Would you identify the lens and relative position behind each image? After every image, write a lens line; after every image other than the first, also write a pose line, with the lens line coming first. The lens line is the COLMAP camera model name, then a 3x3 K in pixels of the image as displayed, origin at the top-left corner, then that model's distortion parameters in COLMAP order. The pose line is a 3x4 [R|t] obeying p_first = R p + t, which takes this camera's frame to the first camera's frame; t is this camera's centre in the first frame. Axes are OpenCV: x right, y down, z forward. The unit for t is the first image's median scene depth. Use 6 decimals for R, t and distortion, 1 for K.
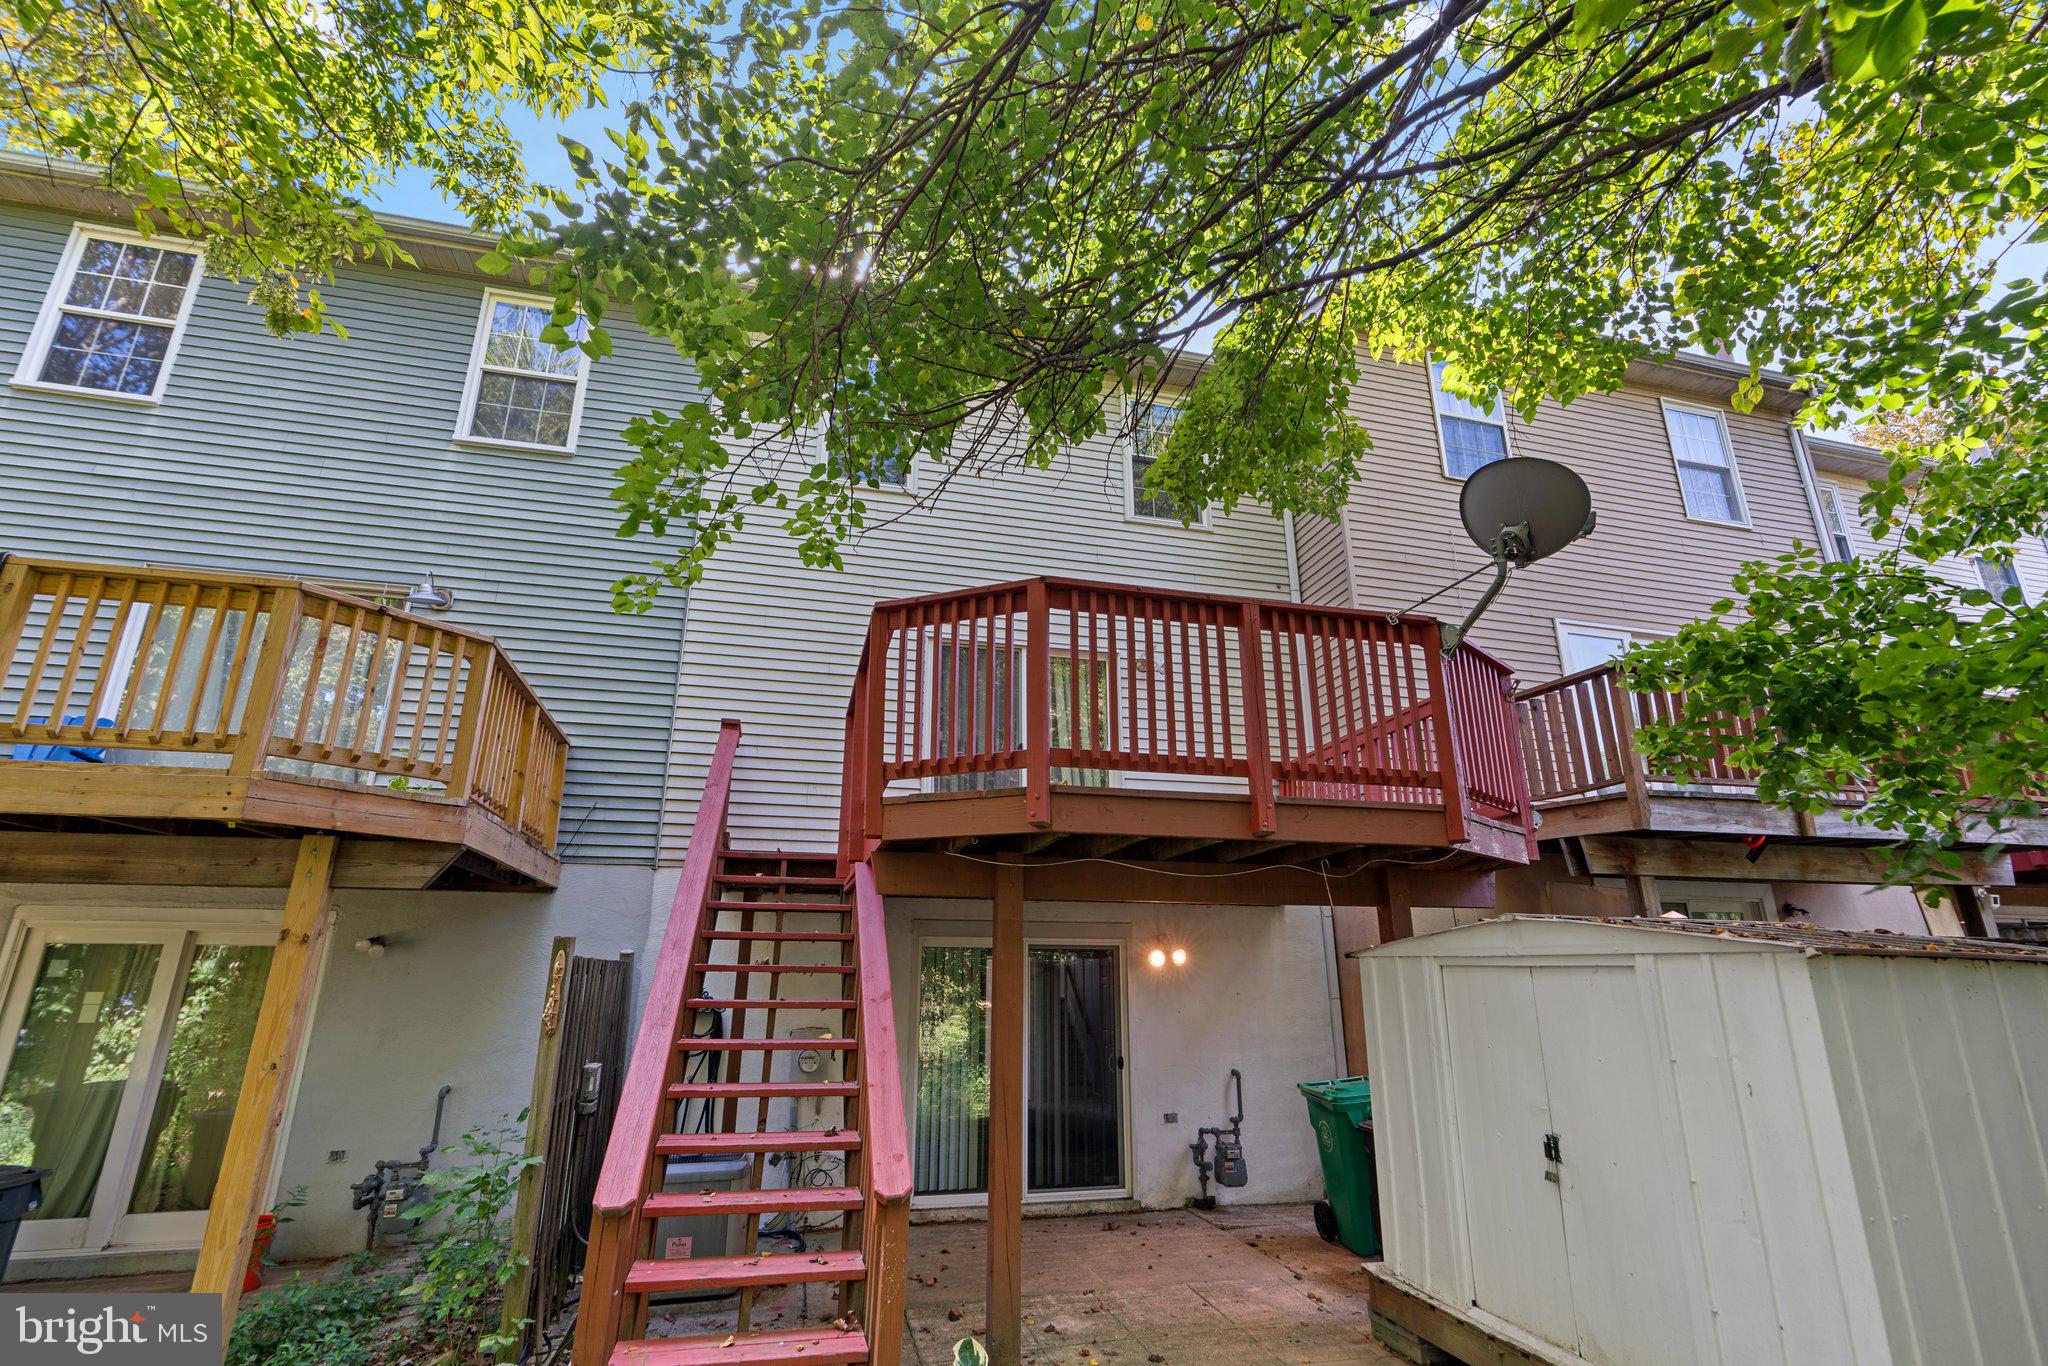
lens RADIAL K [[933.6, 0, 1057.0], [0, 933.6, 704.0], [0, 0, 1]] dist [-0.014007, 0.006580]
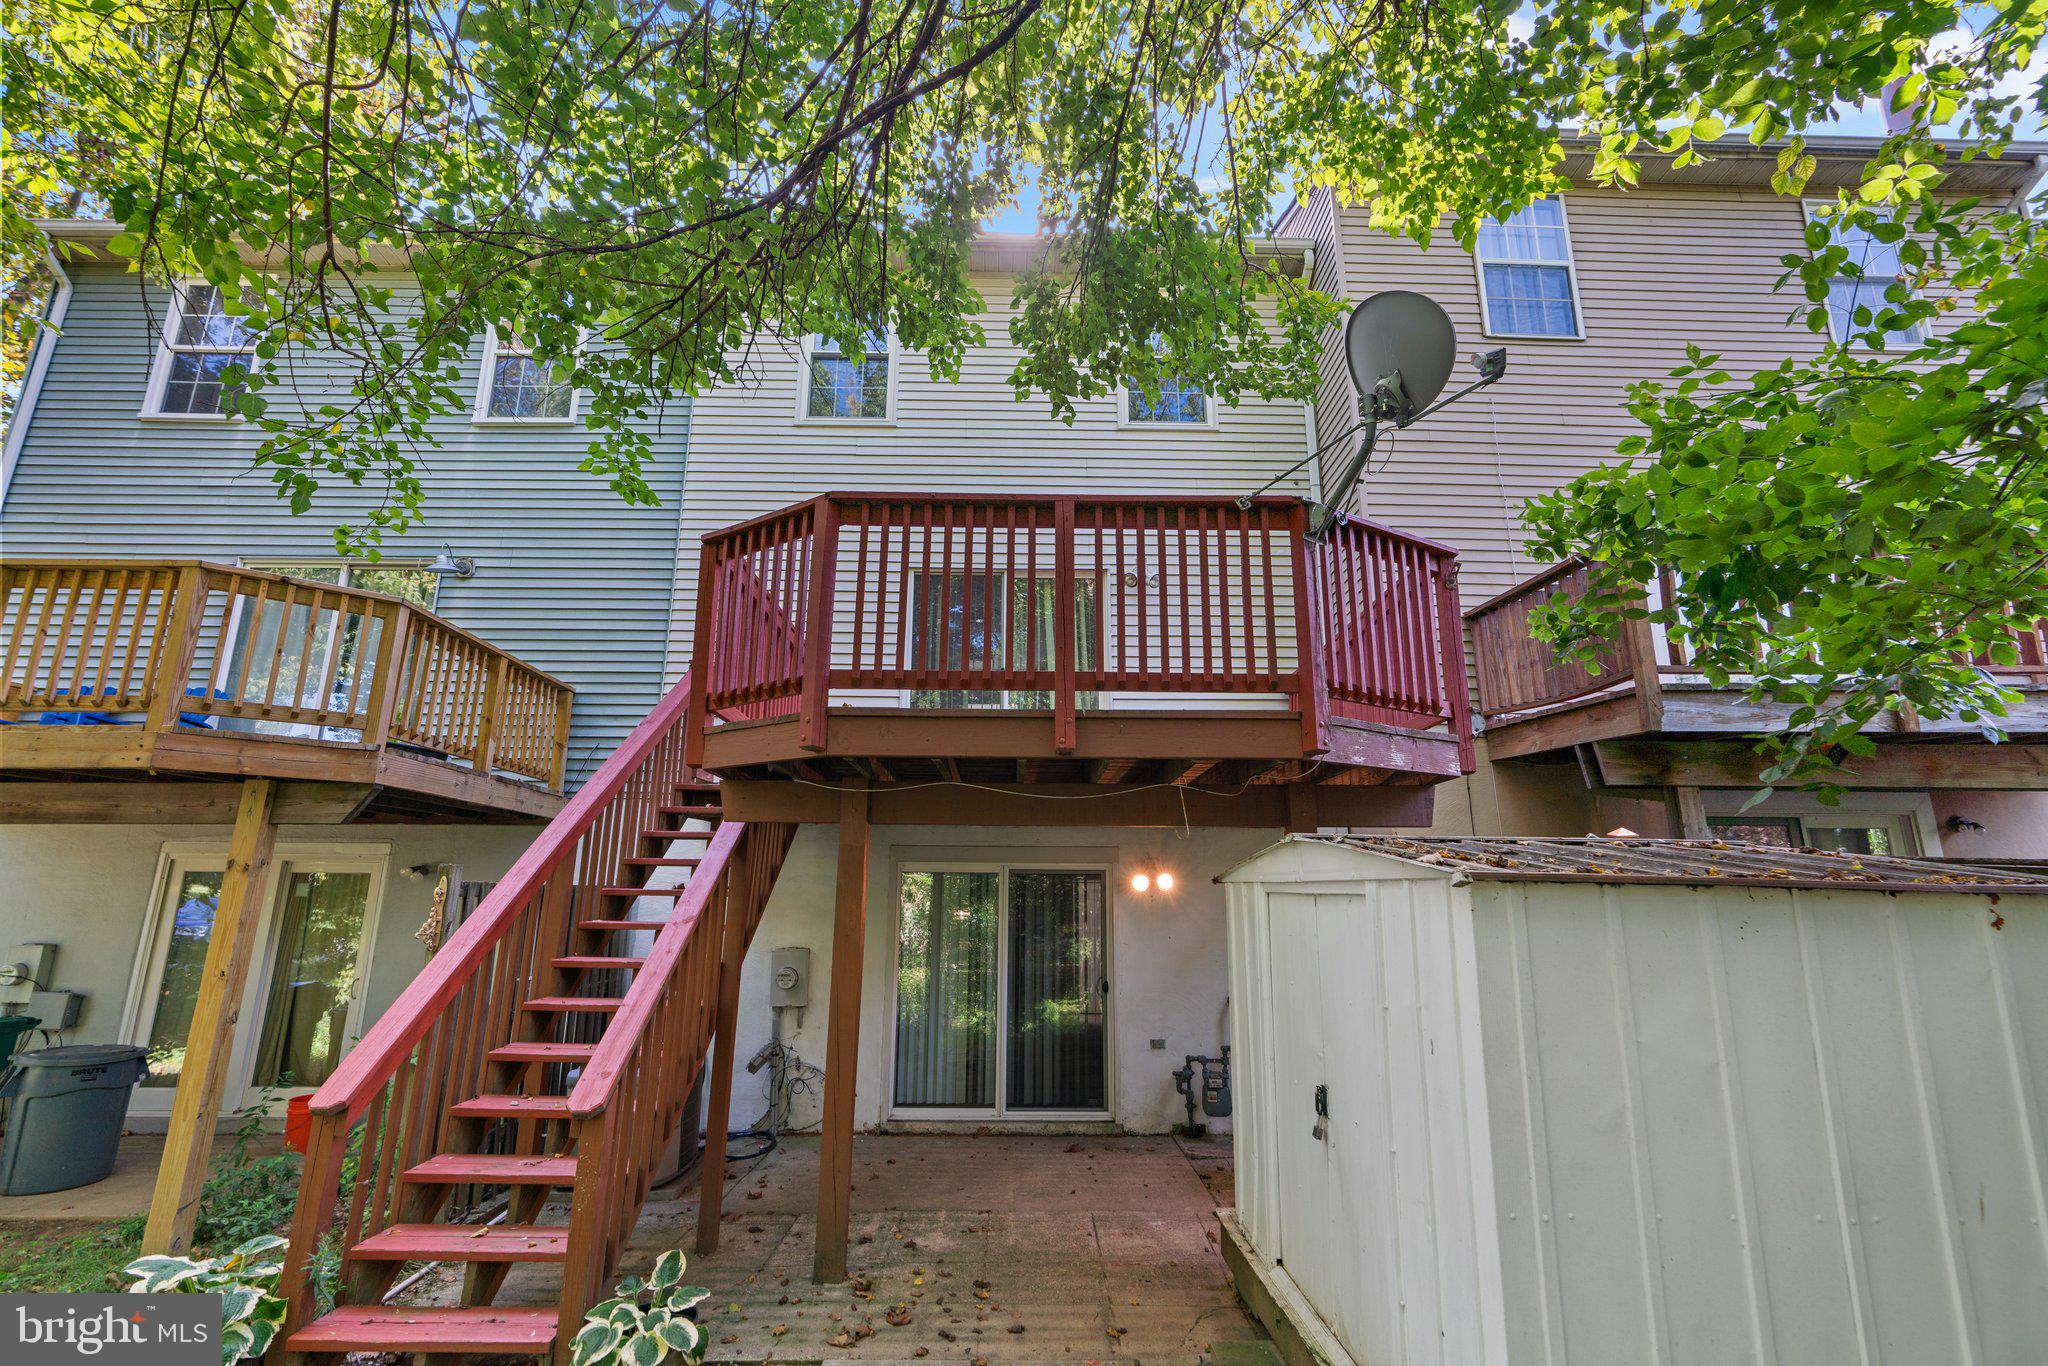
lens RADIAL K [[918.7, 0, 1026.4], [0, 918.7, 699.3], [0, 0, 1]] dist [-0.016789, 0.009109]
pose [[0.972337, -0.046048, -0.228999, 0.240815], [0.061955, 0.996104, 0.062764, 0.017712], [0.225217, -0.075216, 0.971401, 0.069588]]
